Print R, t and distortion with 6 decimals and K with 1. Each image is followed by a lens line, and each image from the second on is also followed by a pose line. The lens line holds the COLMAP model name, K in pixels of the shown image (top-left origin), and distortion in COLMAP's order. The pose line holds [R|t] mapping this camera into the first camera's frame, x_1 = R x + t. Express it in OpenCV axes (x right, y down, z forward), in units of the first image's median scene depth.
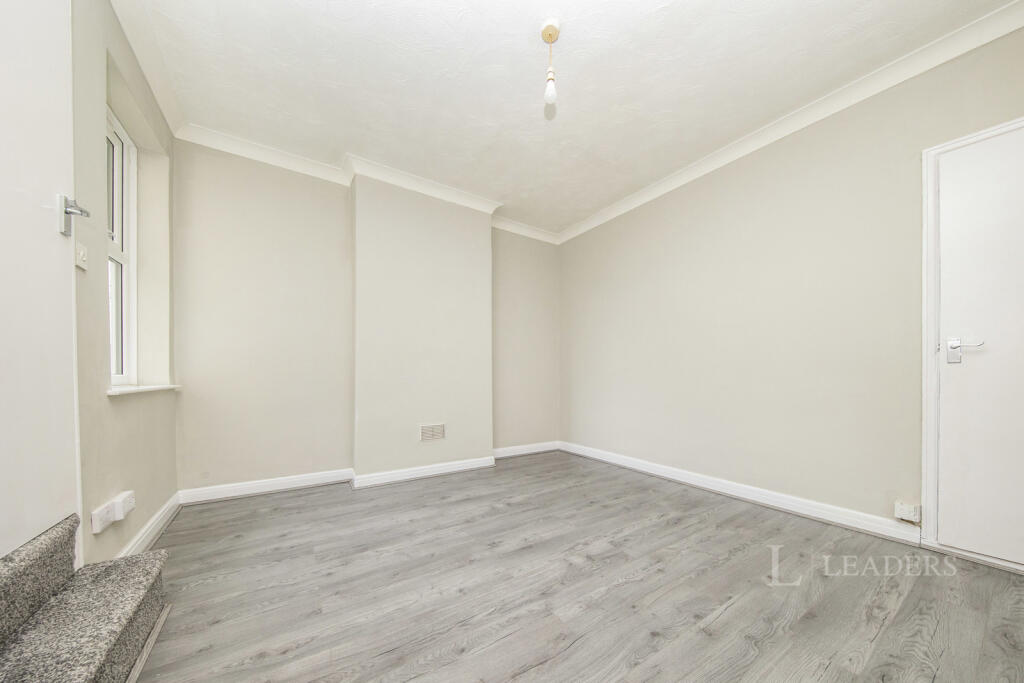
lens RADIAL K [[347.5, 0, 512.2], [0, 347.5, 374.3], [0, 0, 1]] dist [-0.009322, -0.000019]
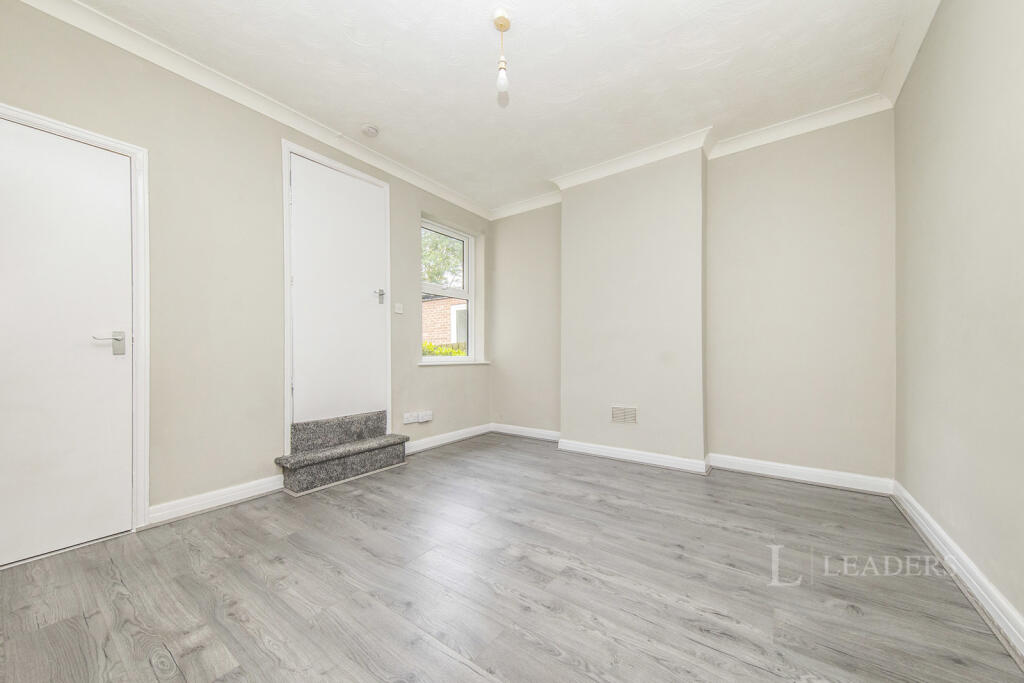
lens RADIAL K [[365.9, 0, 514.2], [0, 365.9, 351.3], [0, 0, 1]] dist [0.000055, -0.000055]
pose [[0.360315, -0.004415, -0.932820, 0.805231], [0.005442, 0.999982, -0.002631, -0.015319], [0.932815, -0.004128, 0.360333, 0.445893]]
